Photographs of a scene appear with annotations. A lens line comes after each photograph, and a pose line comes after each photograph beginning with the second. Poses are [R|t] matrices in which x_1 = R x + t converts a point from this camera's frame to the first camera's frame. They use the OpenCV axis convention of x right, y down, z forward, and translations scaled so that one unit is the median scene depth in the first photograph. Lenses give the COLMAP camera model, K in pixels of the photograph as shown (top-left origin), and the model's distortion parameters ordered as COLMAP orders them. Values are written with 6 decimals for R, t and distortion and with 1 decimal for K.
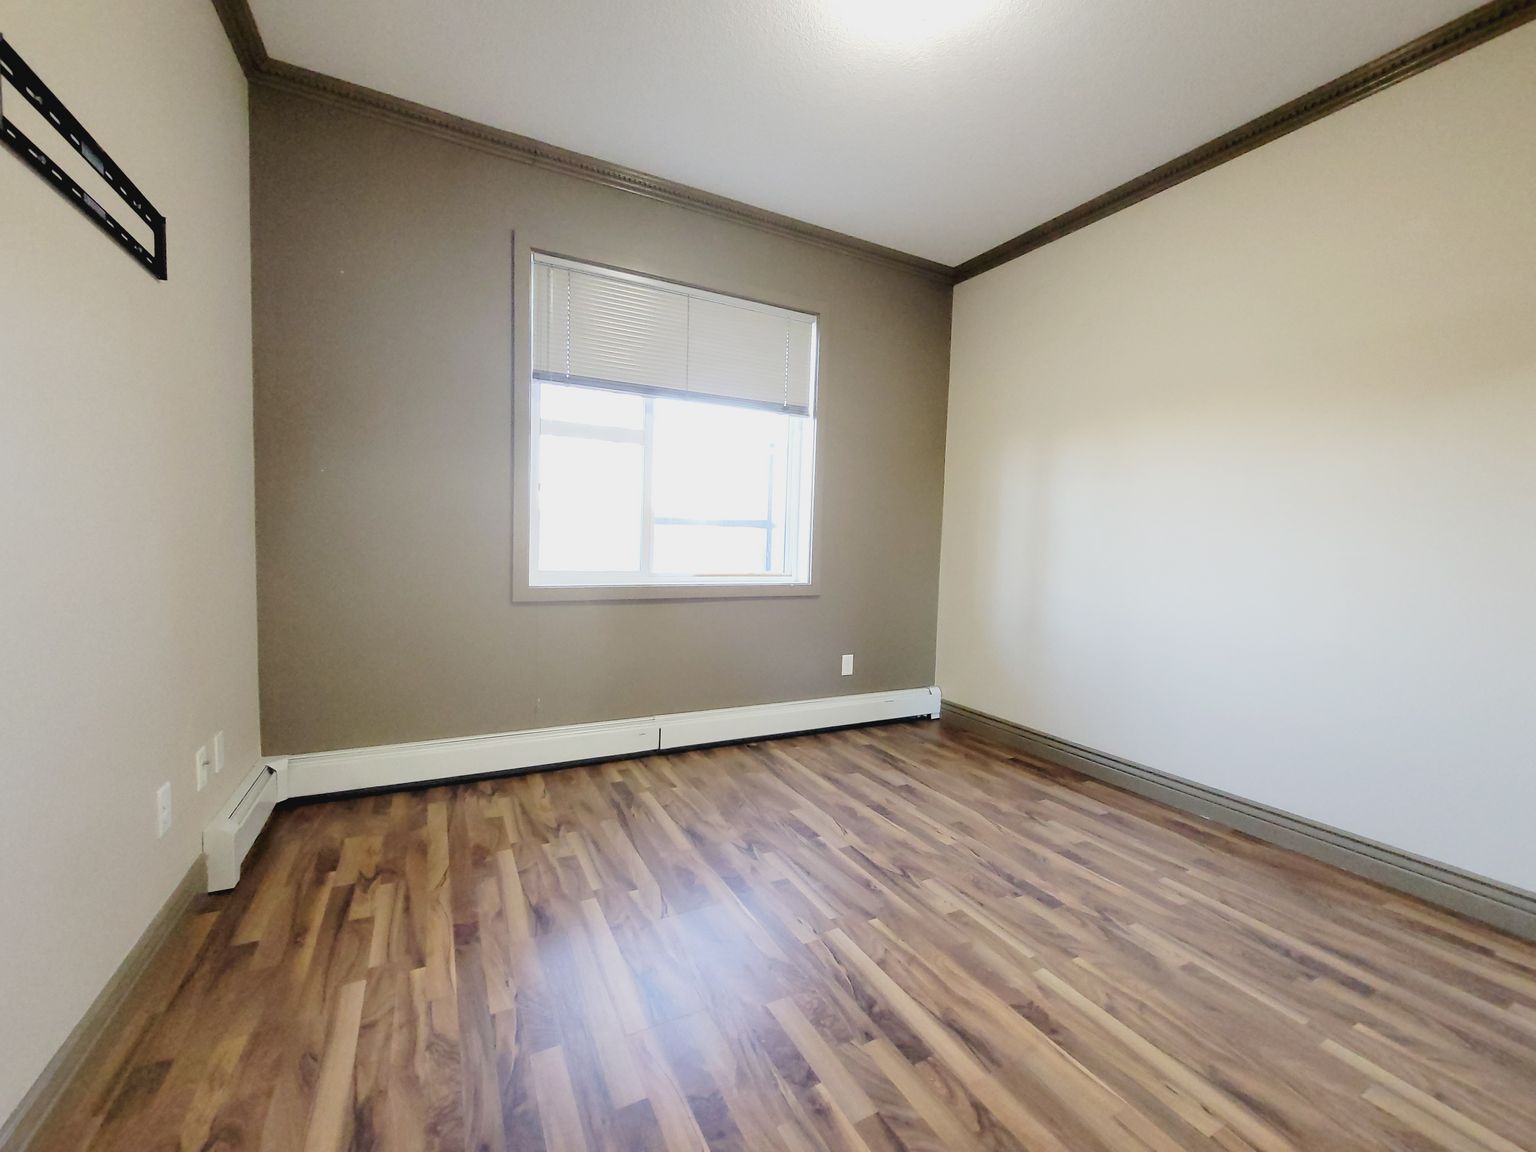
lens RADIAL K [[631.8, 0, 770.2], [0, 631.8, 576.9], [0, 0, 1]] dist [-0.000513, 0.000482]
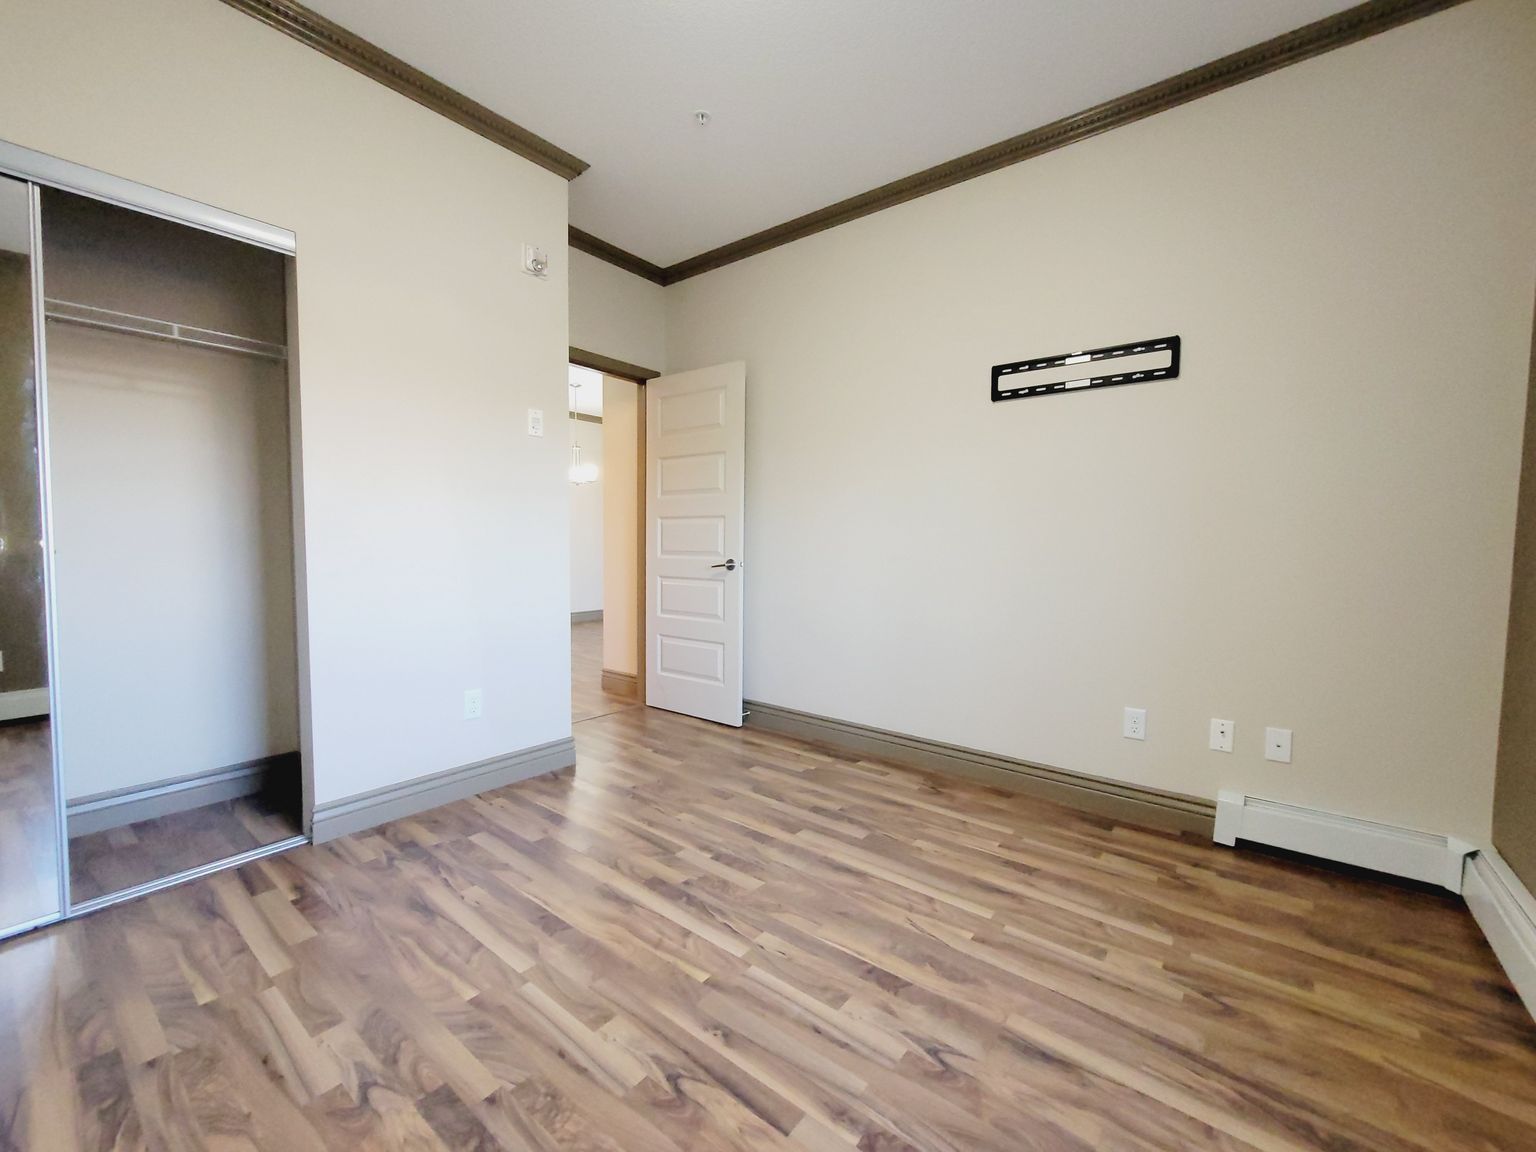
lens RADIAL K [[631.8, 0, 770.2], [0, 631.8, 576.9], [0, 0, 1]] dist [-0.000513, 0.000482]
pose [[-0.913124, -0.019595, -0.407211, 0.452924], [-0.064436, 0.993226, 0.096697, -0.076972], [0.402557, 0.114535, -0.908201, 1.800812]]
